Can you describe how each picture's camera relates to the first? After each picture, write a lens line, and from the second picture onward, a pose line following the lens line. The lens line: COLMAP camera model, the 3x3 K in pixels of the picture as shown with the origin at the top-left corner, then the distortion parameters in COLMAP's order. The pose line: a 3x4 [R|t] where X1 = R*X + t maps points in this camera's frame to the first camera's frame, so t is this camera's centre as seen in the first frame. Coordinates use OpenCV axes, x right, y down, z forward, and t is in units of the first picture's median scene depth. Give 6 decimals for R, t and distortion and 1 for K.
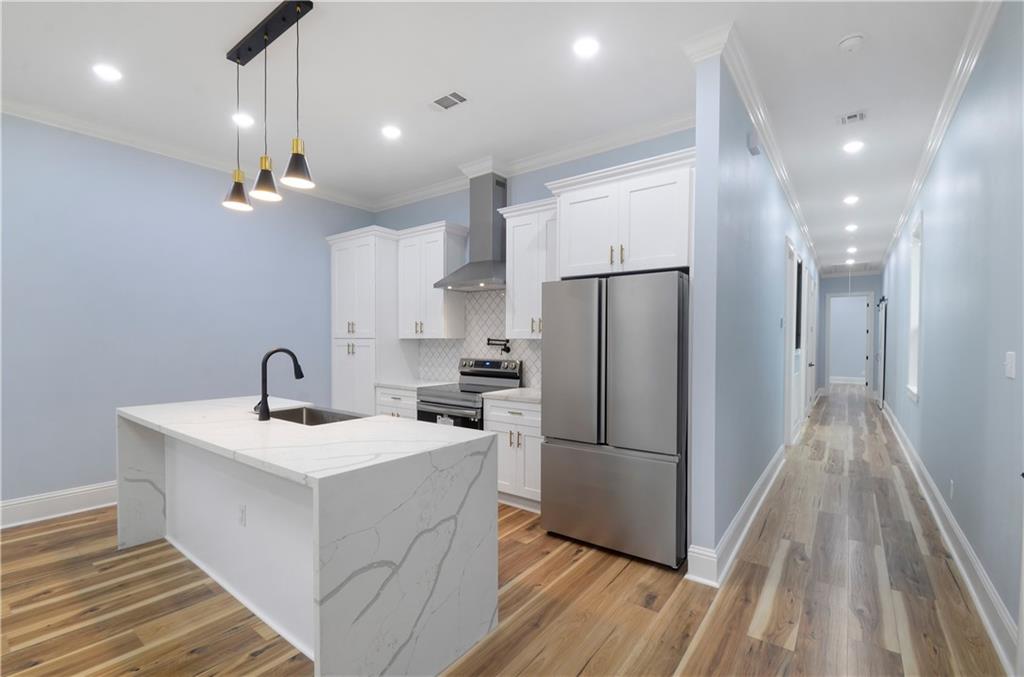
lens RADIAL K [[448.3, 0, 507.0], [0, 448.3, 348.3], [0, 0, 1]] dist [-0.024148, -0.001096]
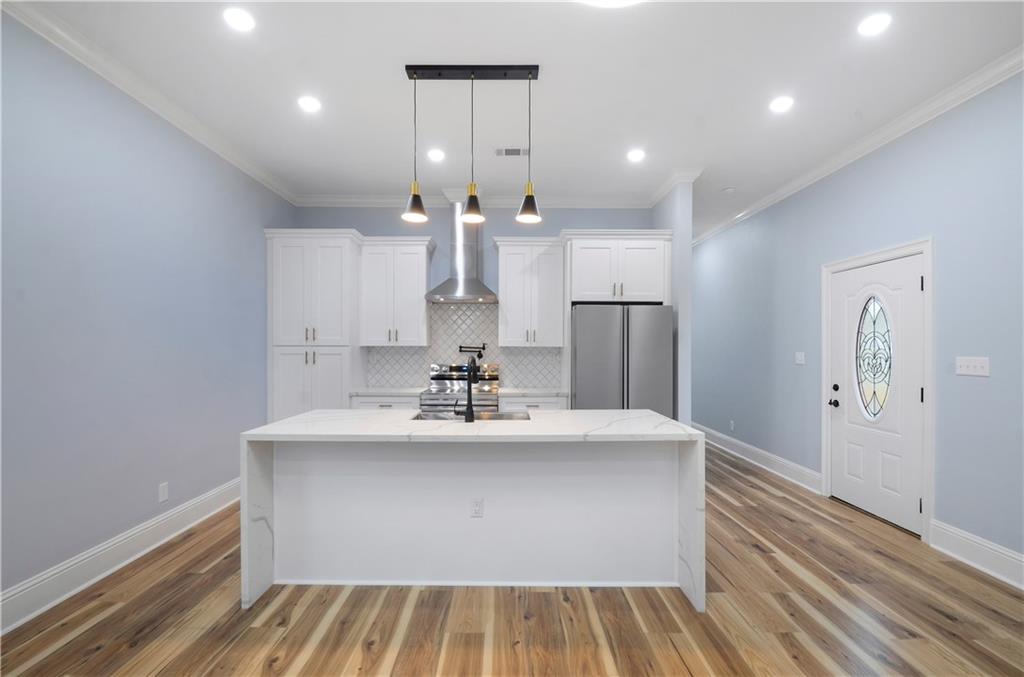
lens RADIAL K [[448.3, 0, 508.5], [0, 448.3, 345.1], [0, 0, 1]] dist [-0.024148, -0.001096]
pose [[0.797356, 0.002450, 0.603505, -0.619958], [0.012008, 0.999729, -0.019925, -0.000580], [-0.603390, 0.023134, 0.797110, 0.033193]]
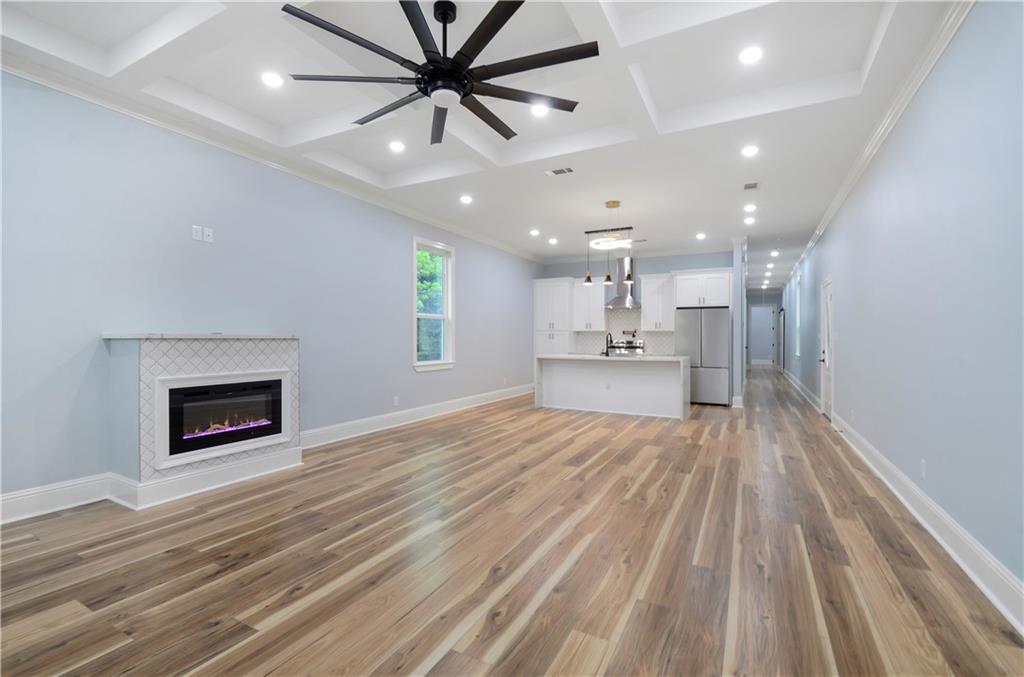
lens RADIAL K [[448.3, 0, 506.7], [0, 448.3, 335.0], [0, 0, 1]] dist [-0.024148, -0.001096]
pose [[0.987434, -0.000026, 0.158033, -0.936202], [0.003769, 0.999720, -0.023381, 0.045975], [-0.157988, 0.023683, 0.987157, -1.044448]]
